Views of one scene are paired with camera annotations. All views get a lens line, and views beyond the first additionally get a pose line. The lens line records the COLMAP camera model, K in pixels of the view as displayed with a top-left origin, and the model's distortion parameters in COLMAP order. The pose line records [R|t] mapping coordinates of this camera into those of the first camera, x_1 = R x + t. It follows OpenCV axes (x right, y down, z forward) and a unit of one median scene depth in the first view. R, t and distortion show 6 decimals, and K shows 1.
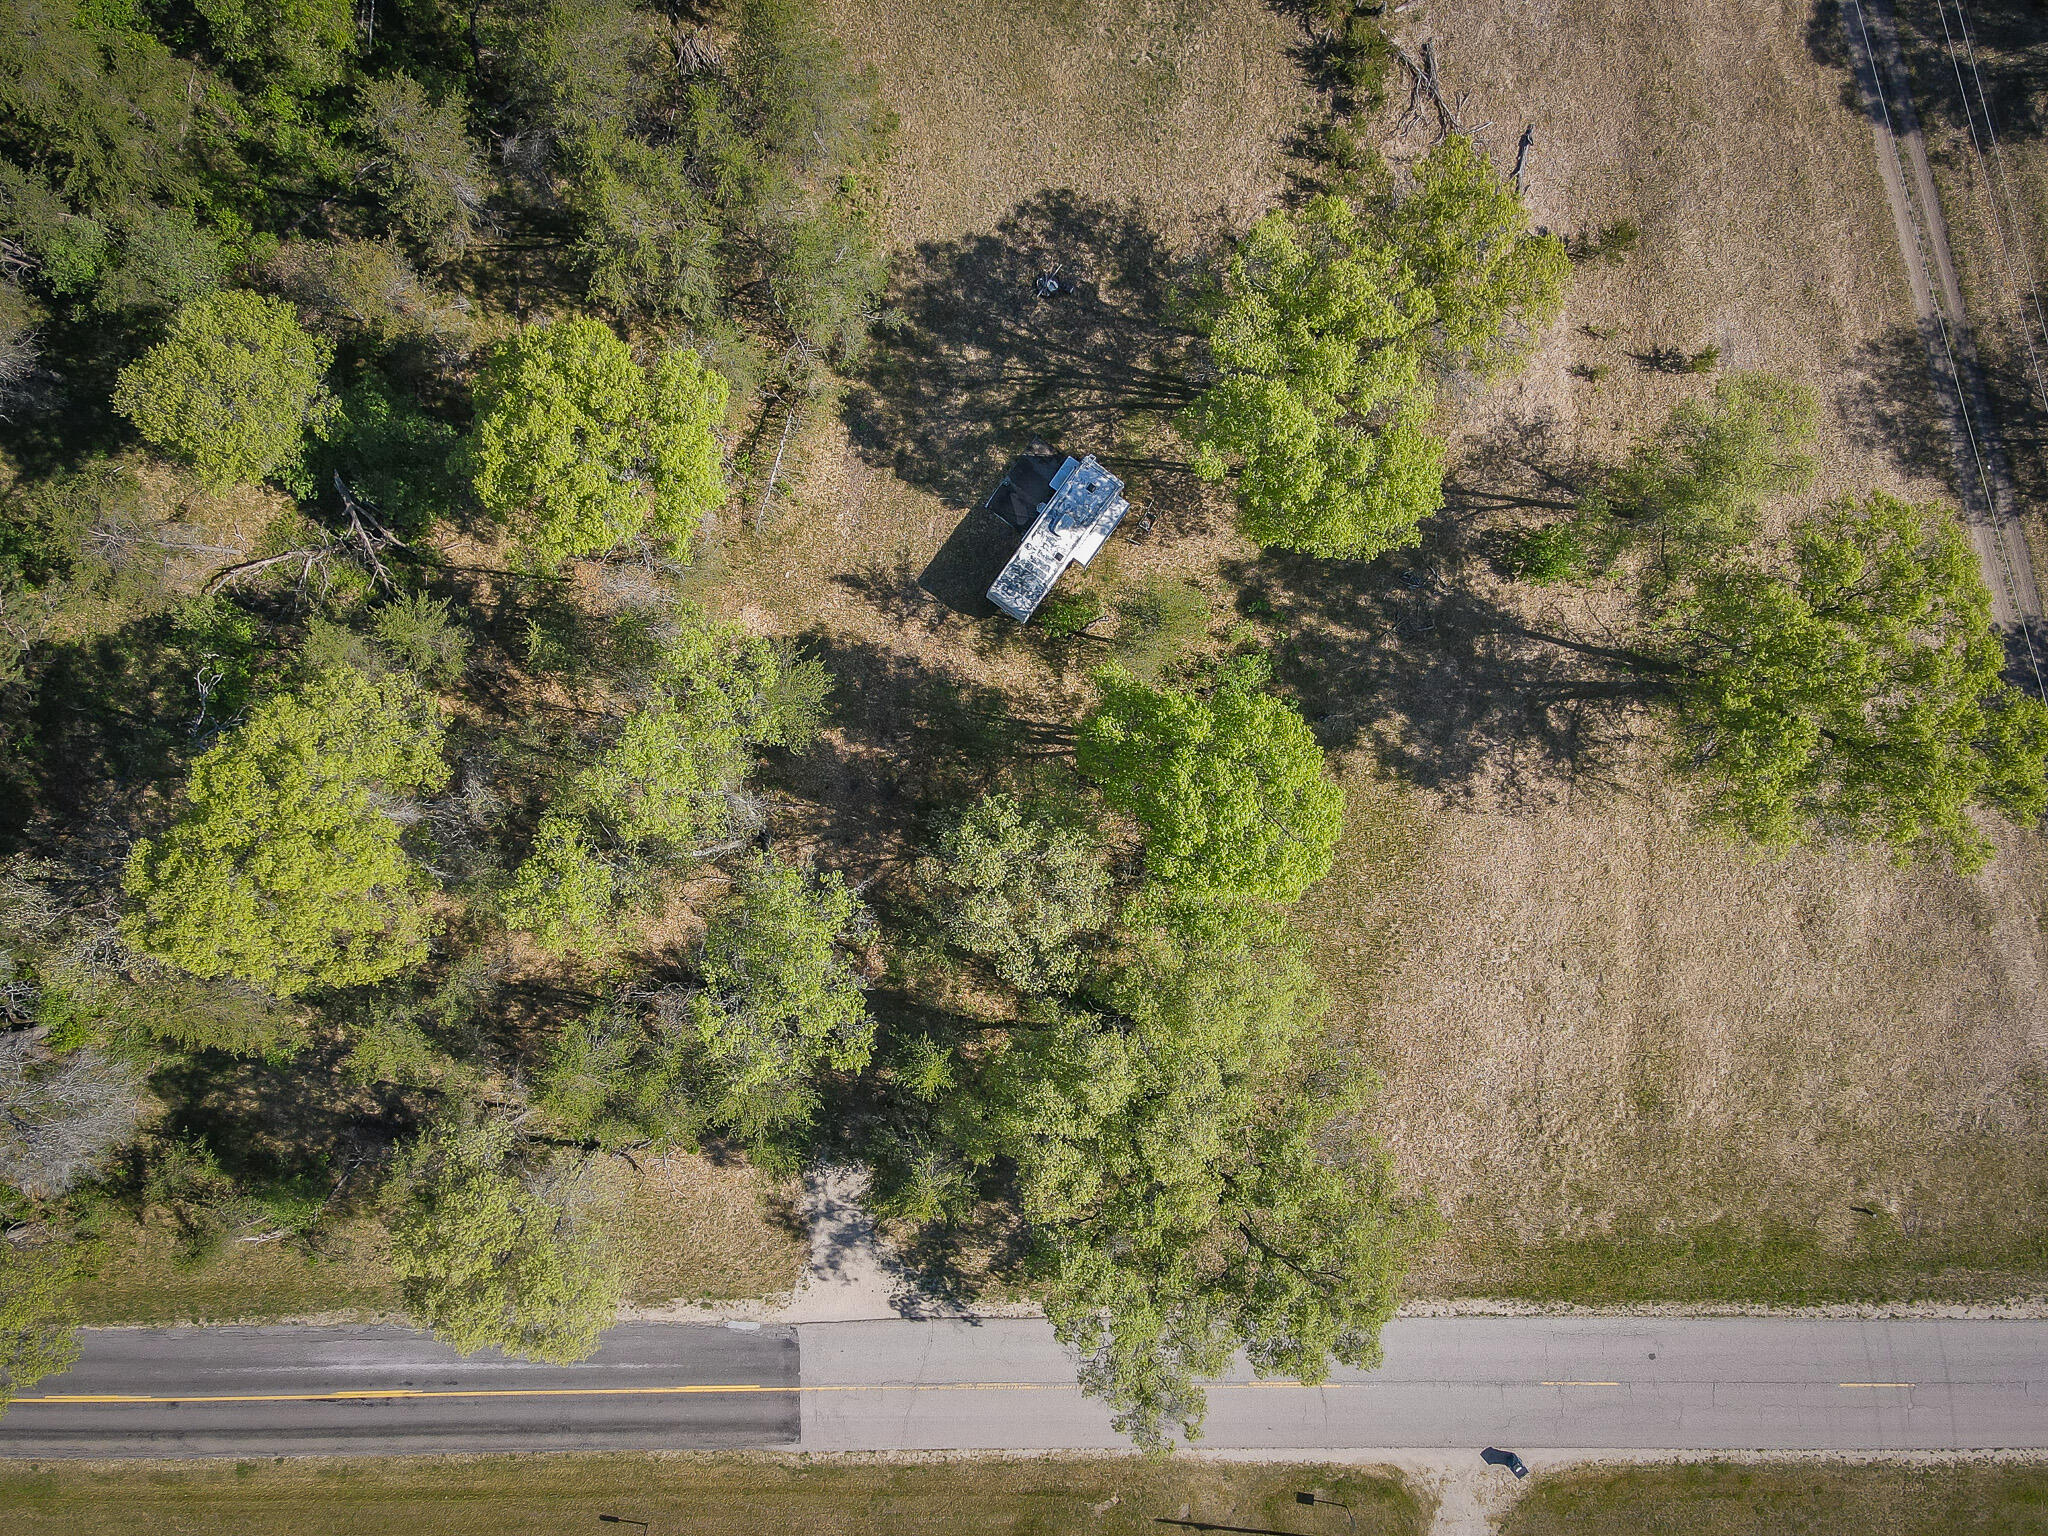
lens RADIAL K [[1536.4, 0, 1024.0], [0, 1536.4, 768.0], [0, 0, 1]] dist [0.016412, -0.000755]
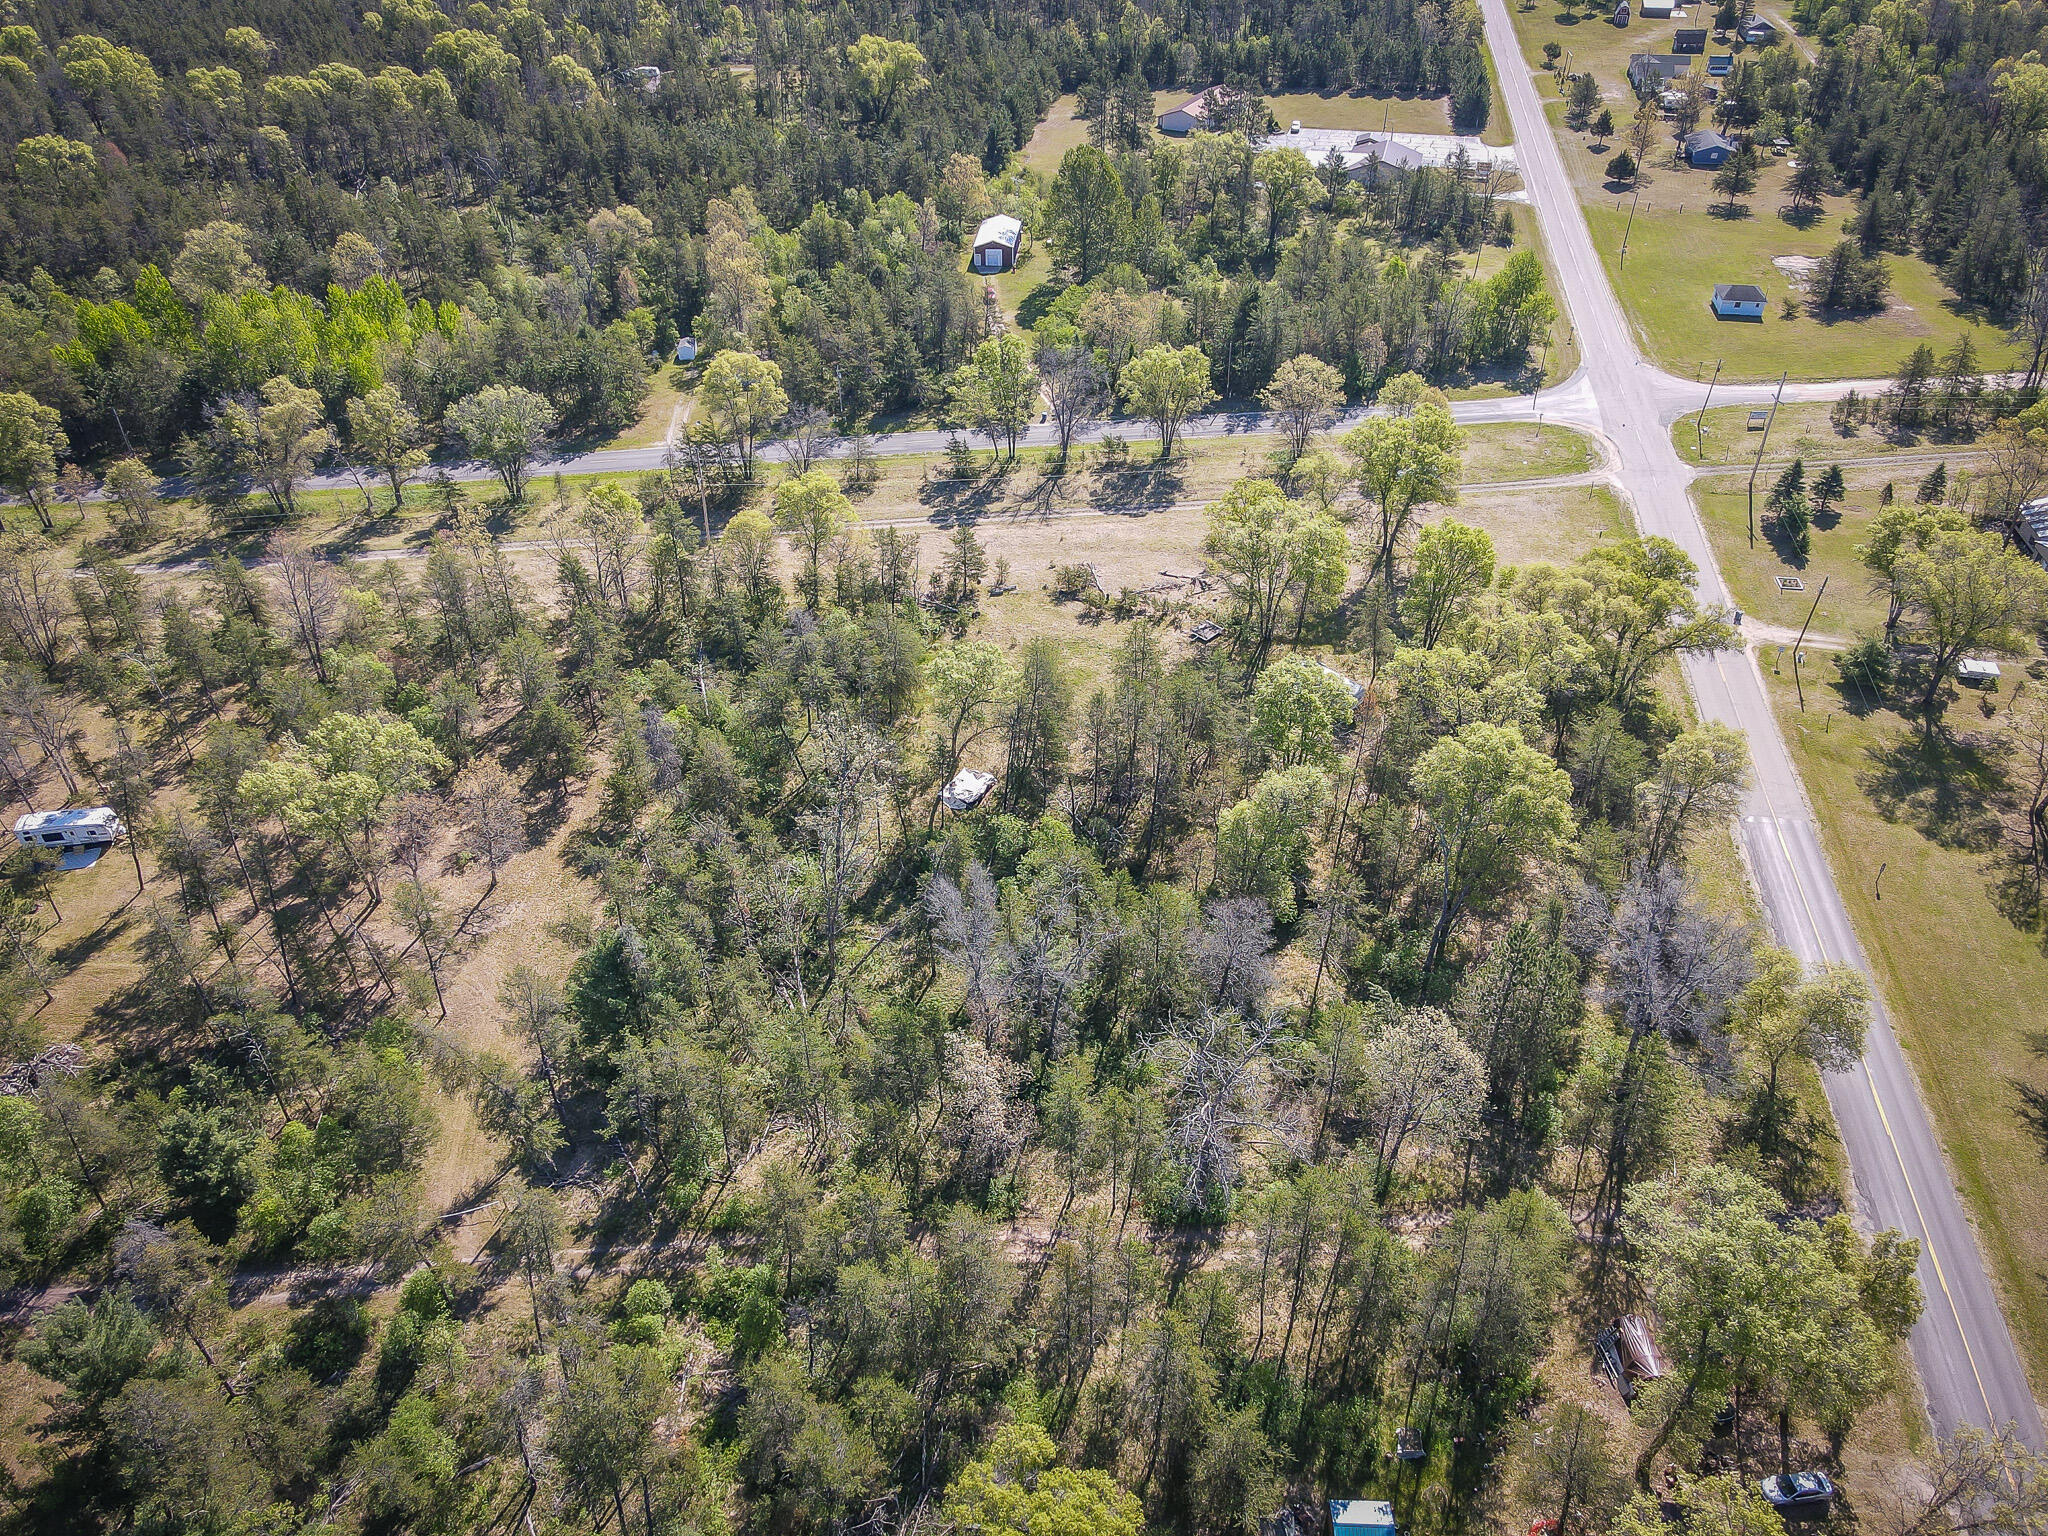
lens RADIAL K [[1503.3, 0, 1024.0], [0, 1503.3, 768.0], [0, 0, 1]] dist [0.006306, 0.007306]
pose [[0.171776, -0.603383, 0.778731, -1.756102], [0.982968, 0.052560, -0.176102, -0.183445], [0.065327, 0.795717, 0.602135, -0.226839]]
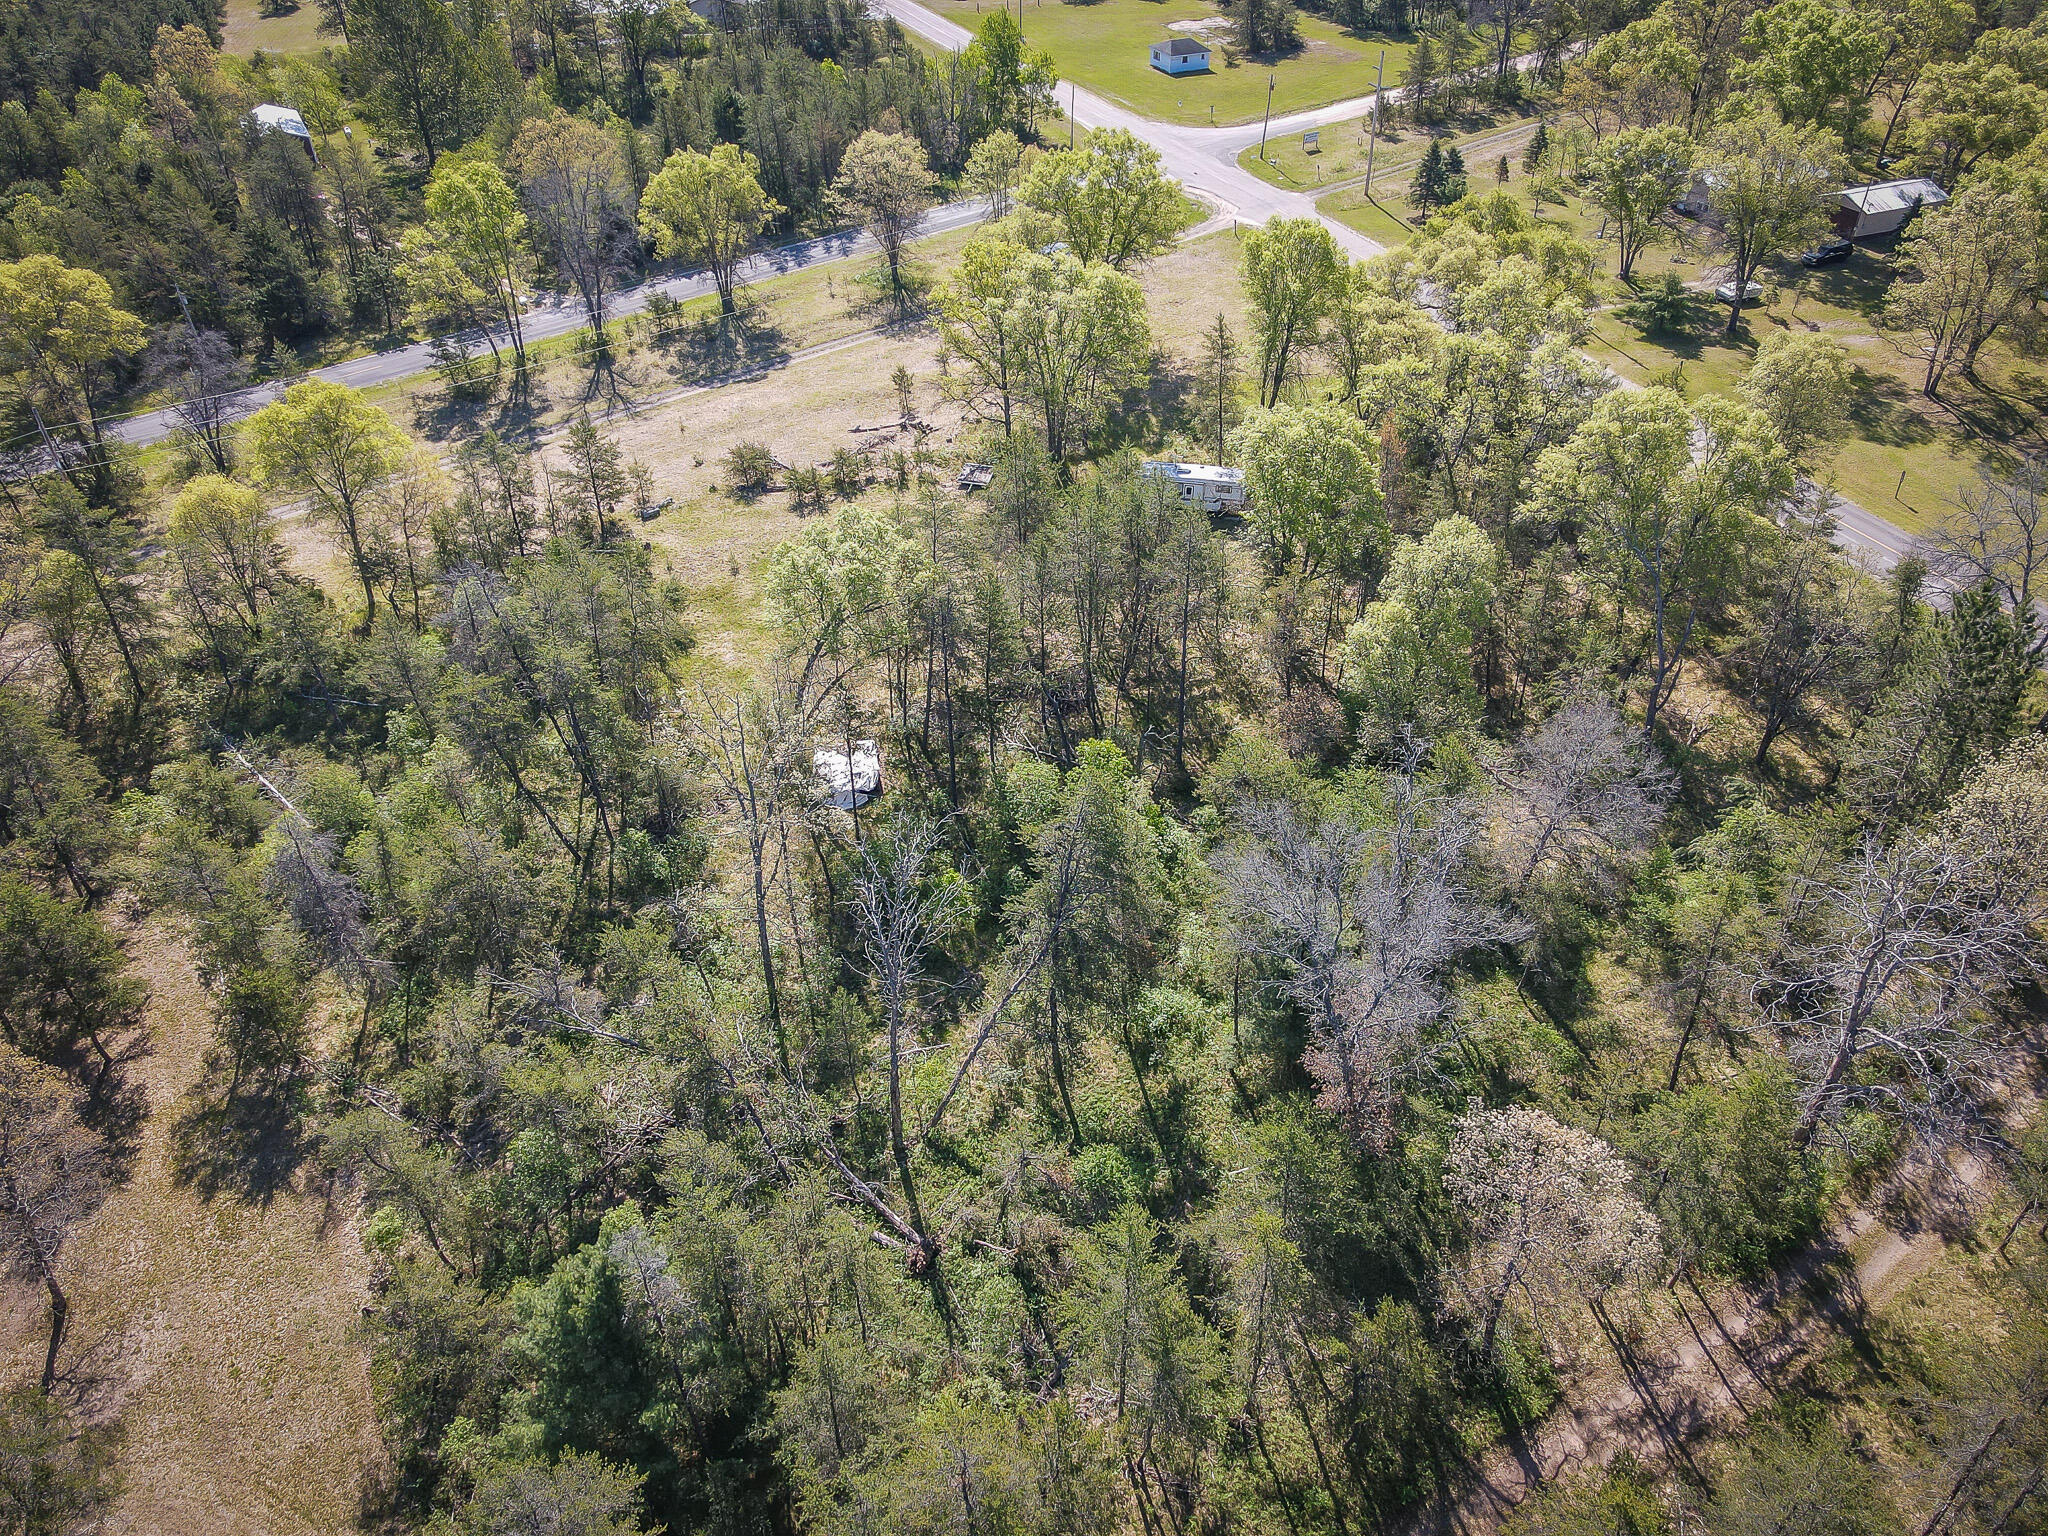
lens RADIAL K [[1503.3, 0, 1024.0], [0, 1503.3, 768.0], [0, 0, 1]] dist [0.006306, 0.007306]
pose [[-0.389343, -0.558516, 0.732443, -1.174795], [0.918363, -0.296560, 0.262034, -0.776174], [0.070863, 0.774669, 0.628384, 0.234893]]
